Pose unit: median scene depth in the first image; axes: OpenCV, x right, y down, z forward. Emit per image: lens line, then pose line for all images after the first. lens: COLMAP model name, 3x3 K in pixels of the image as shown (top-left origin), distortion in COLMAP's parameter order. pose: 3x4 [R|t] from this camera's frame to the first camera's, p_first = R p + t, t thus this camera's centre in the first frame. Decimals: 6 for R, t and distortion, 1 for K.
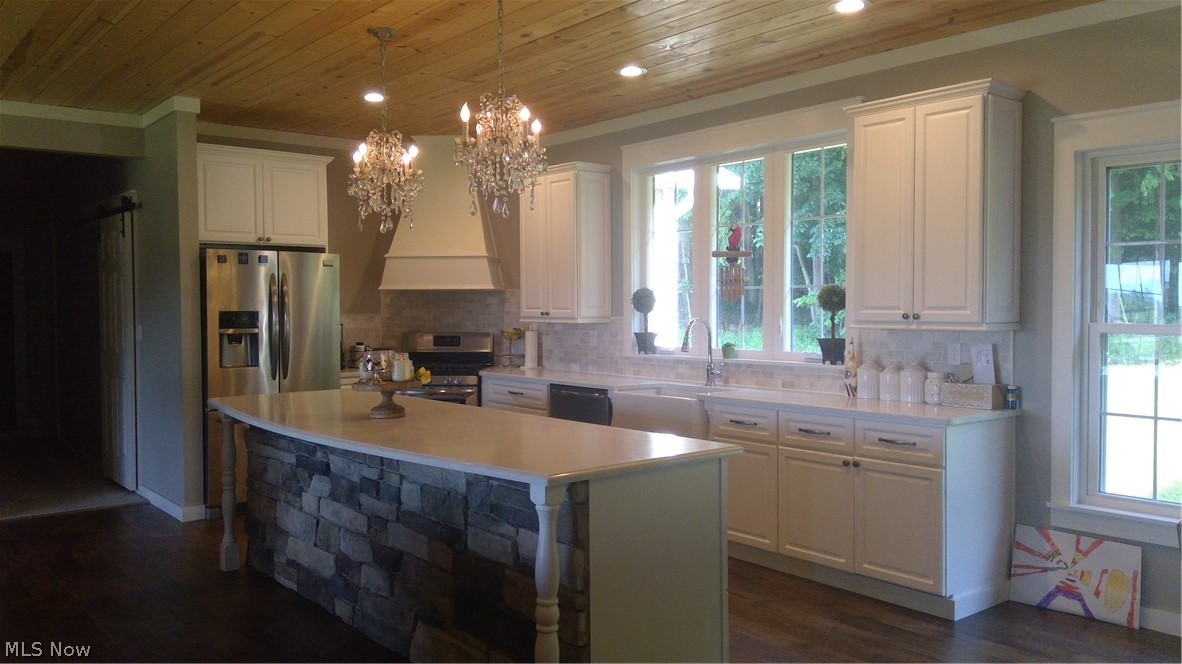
lens RADIAL K [[929.3, 0, 591.0], [0, 929.3, 332.0], [0, 0, 1]] dist [0.122264, -0.212527]
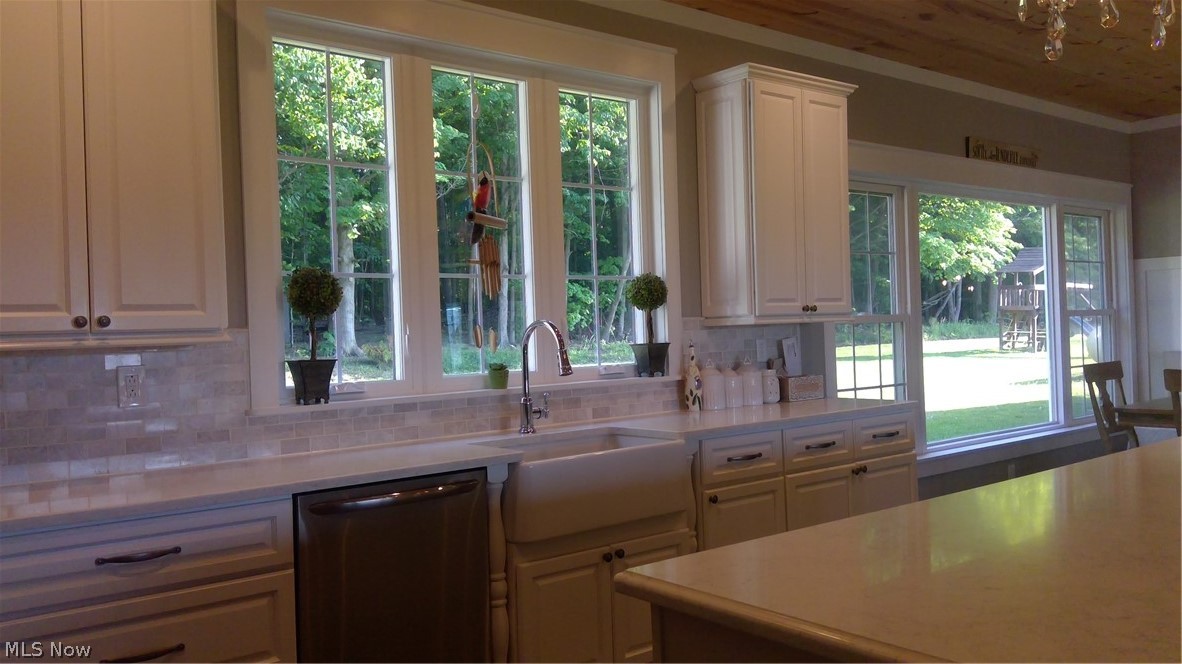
lens RADIAL K [[929.3, 0, 591.0], [0, 929.3, 332.0], [0, 0, 1]] dist [0.122264, -0.212527]
pose [[0.014746, 0.001083, 0.999891, -0.521424], [0.062787, 0.998025, -0.002007, -0.004265], [-0.997918, 0.062810, 0.014649, 1.037723]]
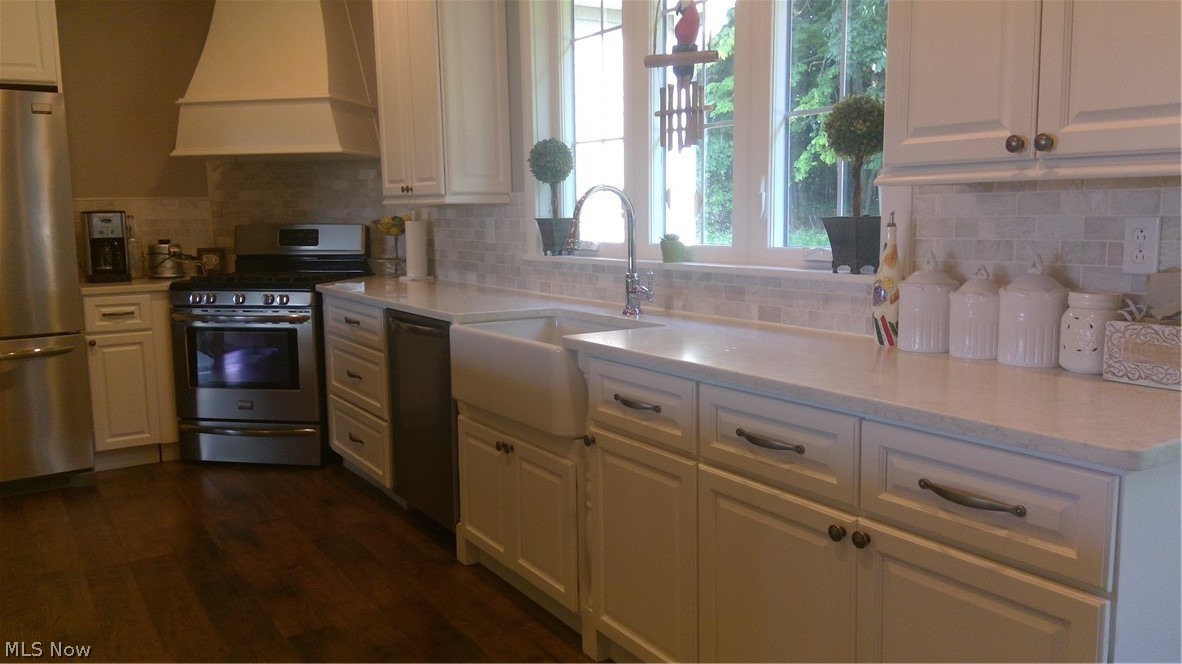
lens RADIAL K [[929.3, 0, 591.0], [0, 929.3, 332.0], [0, 0, 1]] dist [0.122264, -0.212527]
pose [[0.992837, 0.003540, -0.119421, 0.183845], [0.008664, 0.994796, 0.101518, 0.015290], [0.119159, -0.101826, 0.987640, 0.520191]]
